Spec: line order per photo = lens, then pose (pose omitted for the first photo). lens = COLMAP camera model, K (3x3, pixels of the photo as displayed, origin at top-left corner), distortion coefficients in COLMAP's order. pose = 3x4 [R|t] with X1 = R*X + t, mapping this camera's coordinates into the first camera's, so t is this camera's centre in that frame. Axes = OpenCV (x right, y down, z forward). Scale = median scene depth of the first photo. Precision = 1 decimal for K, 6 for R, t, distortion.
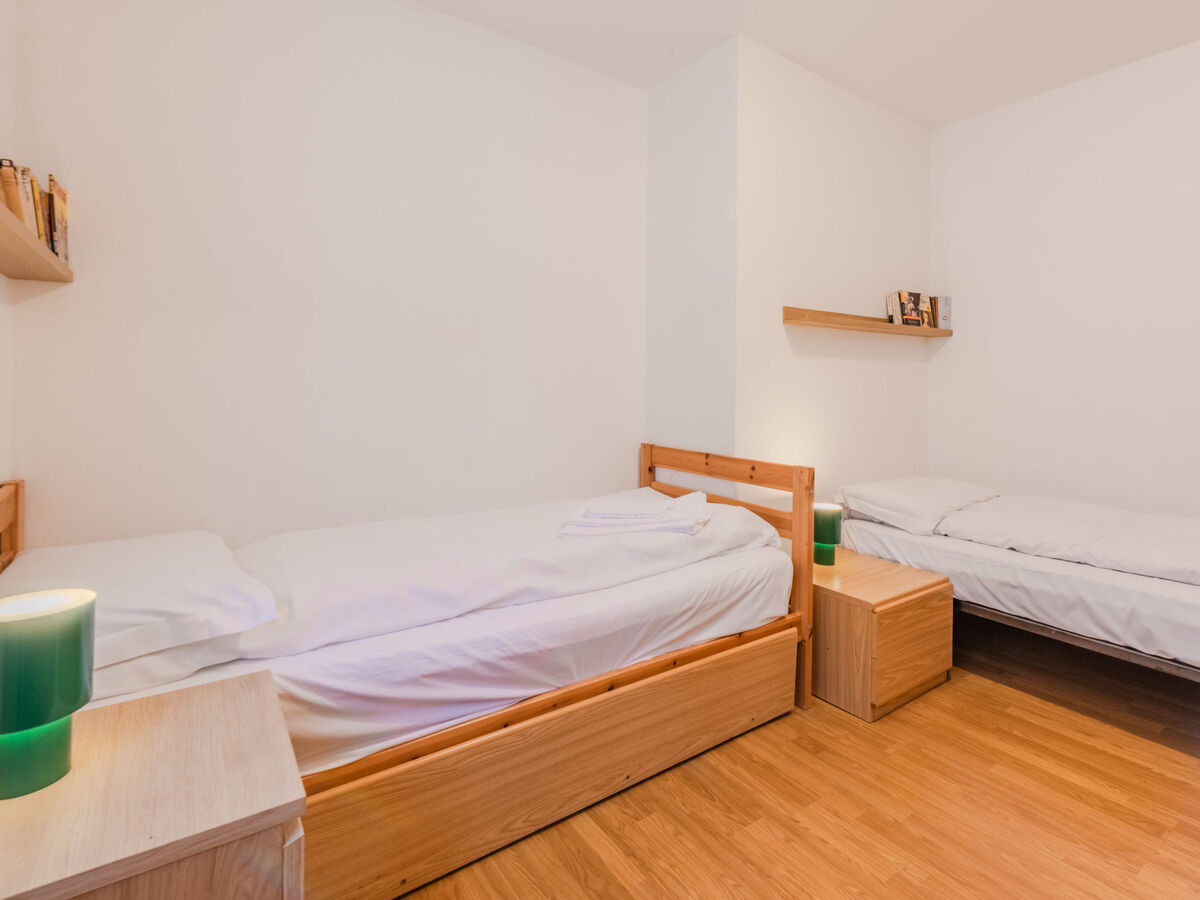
lens RADIAL K [[586.1, 0, 632.7], [0, 586.1, 390.0], [0, 0, 1]] dist [0.021725, -0.007948]
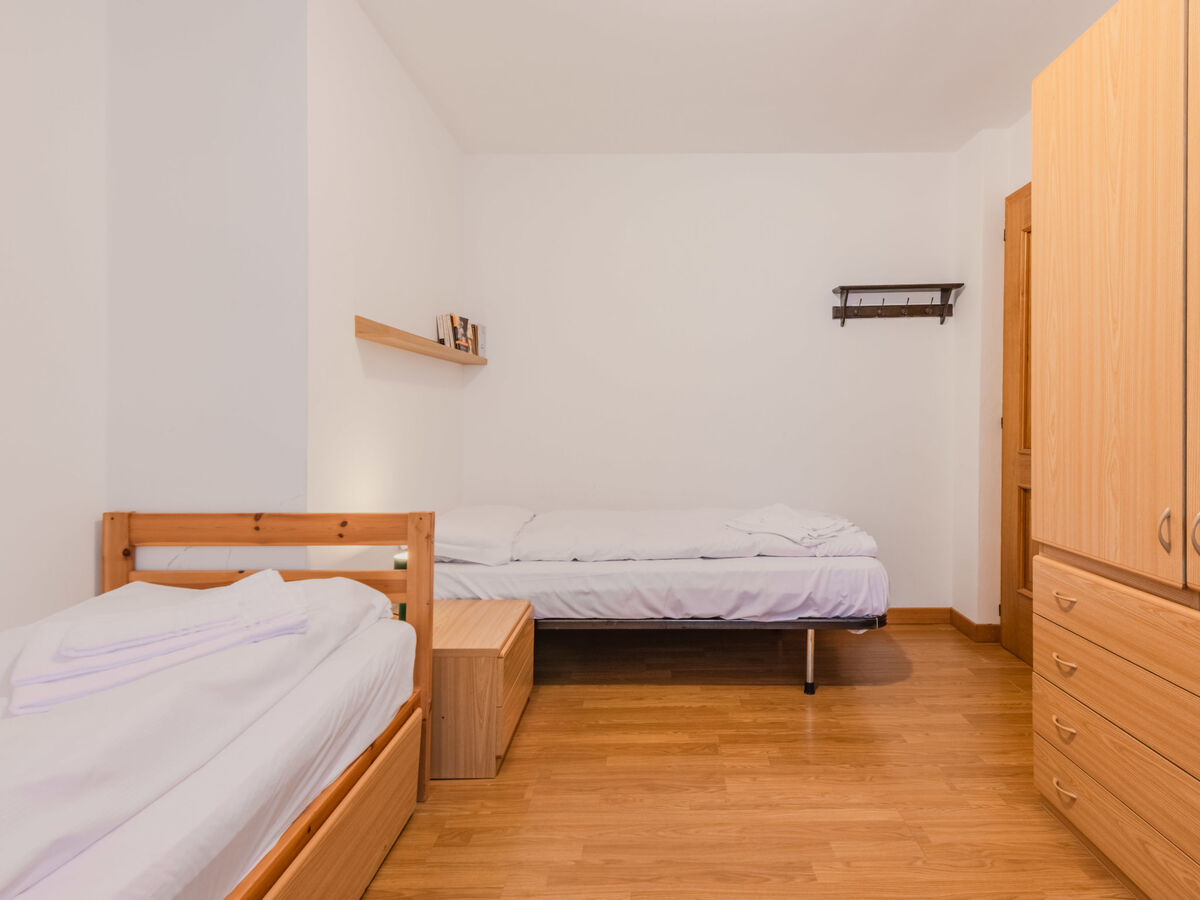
lens RADIAL K [[612.5, 0, 631.2], [0, 612.5, 421.6], [0, 0, 1]] dist [0.016499, -0.001126]
pose [[0.605266, -0.020568, 0.795757, -0.227136], [0.016221, 0.999777, 0.013503, -0.005071], [-0.795858, 0.004735, 0.605465, 0.242688]]
